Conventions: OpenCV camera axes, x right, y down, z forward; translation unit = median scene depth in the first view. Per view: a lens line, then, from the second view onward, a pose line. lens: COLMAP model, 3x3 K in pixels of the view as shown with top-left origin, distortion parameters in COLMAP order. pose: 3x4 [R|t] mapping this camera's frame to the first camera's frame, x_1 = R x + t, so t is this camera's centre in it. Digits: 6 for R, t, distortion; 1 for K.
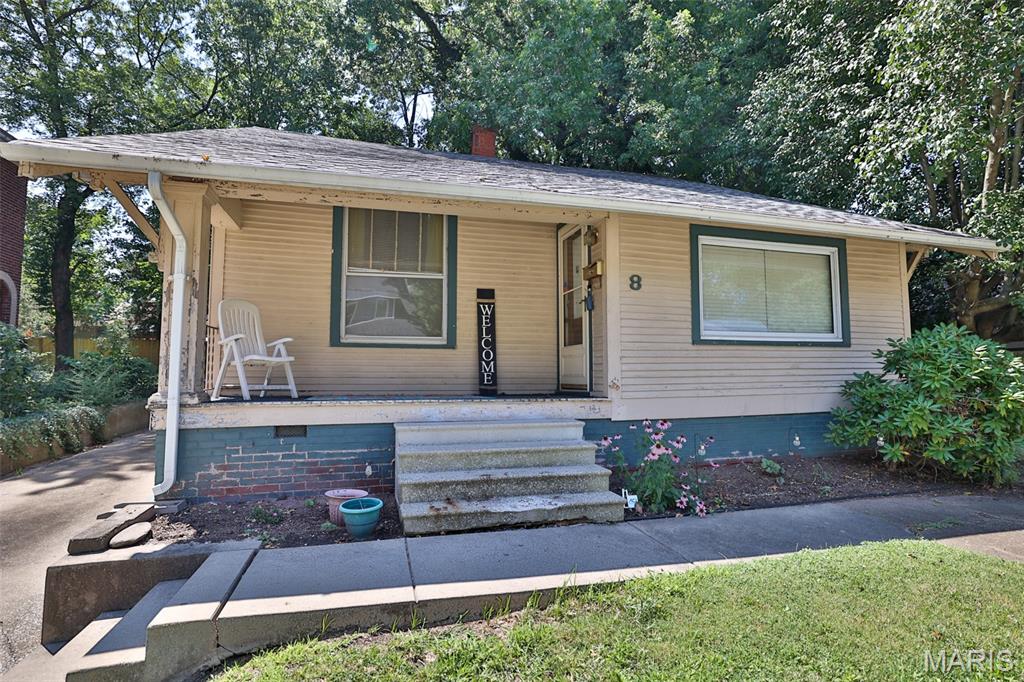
lens RADIAL K [[528.0, 0, 512.0], [0, 528.0, 341.0], [0, 0, 1]] dist [-0.041367, 0.023526]
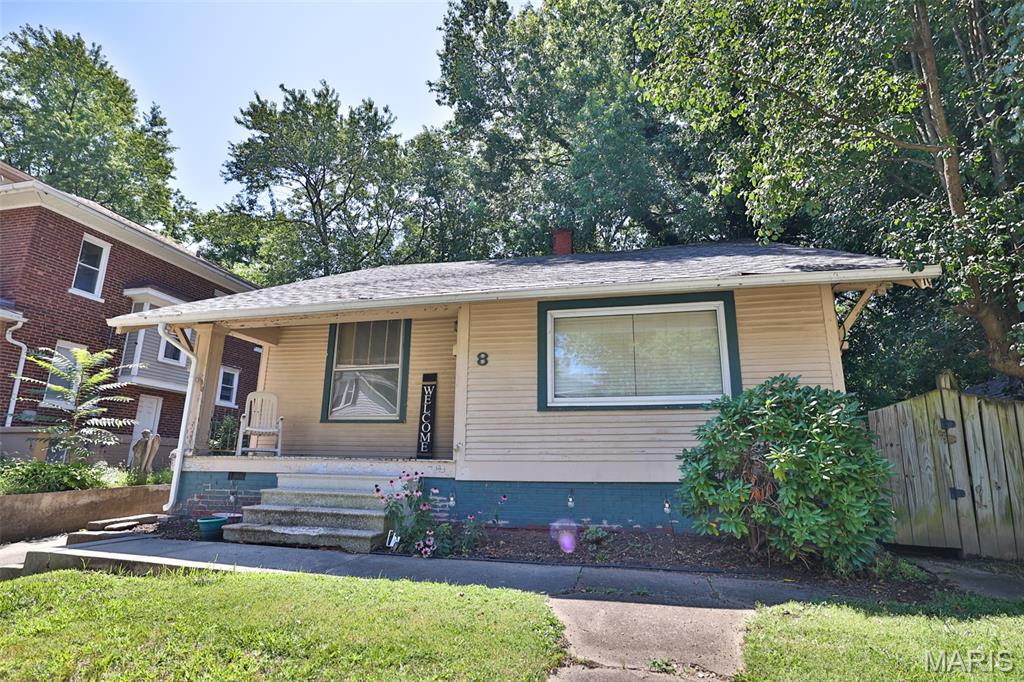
lens RADIAL K [[528.0, 0, 512.0], [0, 528.0, 341.0], [0, 0, 1]] dist [-0.041367, 0.023526]
pose [[0.869767, -0.101603, -0.482890, 0.825485], [0.017444, 0.984293, -0.175681, 0.053062], [0.493155, 0.144378, 0.857877, 0.029431]]
